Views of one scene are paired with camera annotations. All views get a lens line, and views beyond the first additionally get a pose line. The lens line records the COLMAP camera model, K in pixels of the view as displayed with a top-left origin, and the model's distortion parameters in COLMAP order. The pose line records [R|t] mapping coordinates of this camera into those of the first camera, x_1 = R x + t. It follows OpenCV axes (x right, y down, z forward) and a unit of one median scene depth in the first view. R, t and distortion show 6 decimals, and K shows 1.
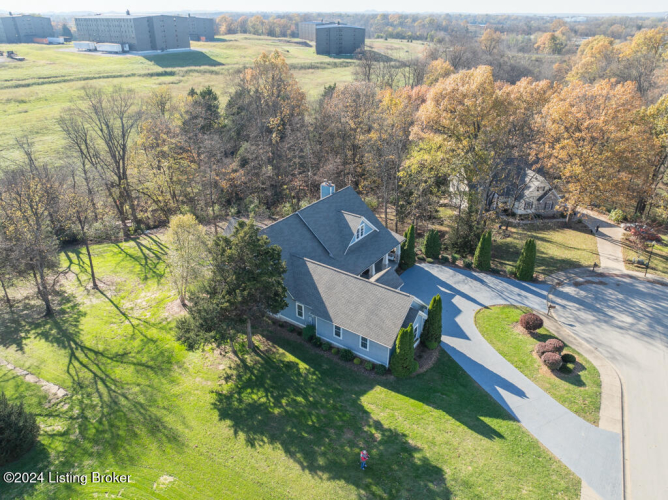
lens RADIAL K [[486.6, 0, 334.0], [0, 486.6, 250.0], [0, 0, 1]] dist [-0.027895, 0.000889]
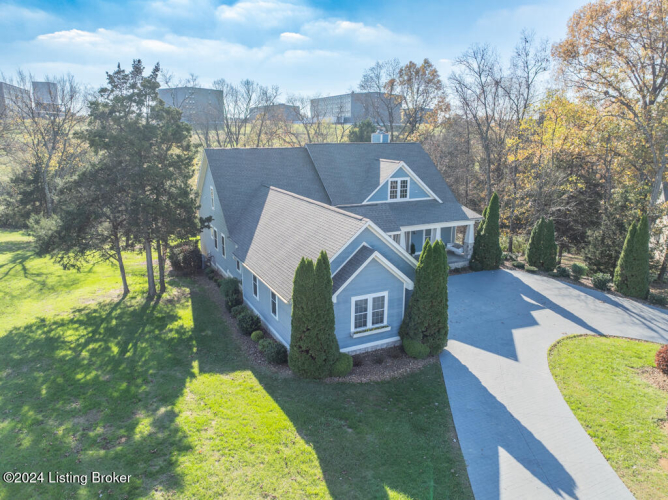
lens RADIAL K [[486.6, 0, 334.0], [0, 486.6, 250.0], [0, 0, 1]] dist [-0.027895, 0.000889]
pose [[0.880853, 0.108524, -0.460783, 0.351942], [-0.210709, 0.961511, -0.176345, 0.213894], [0.423910, 0.252425, 0.869817, 0.524231]]
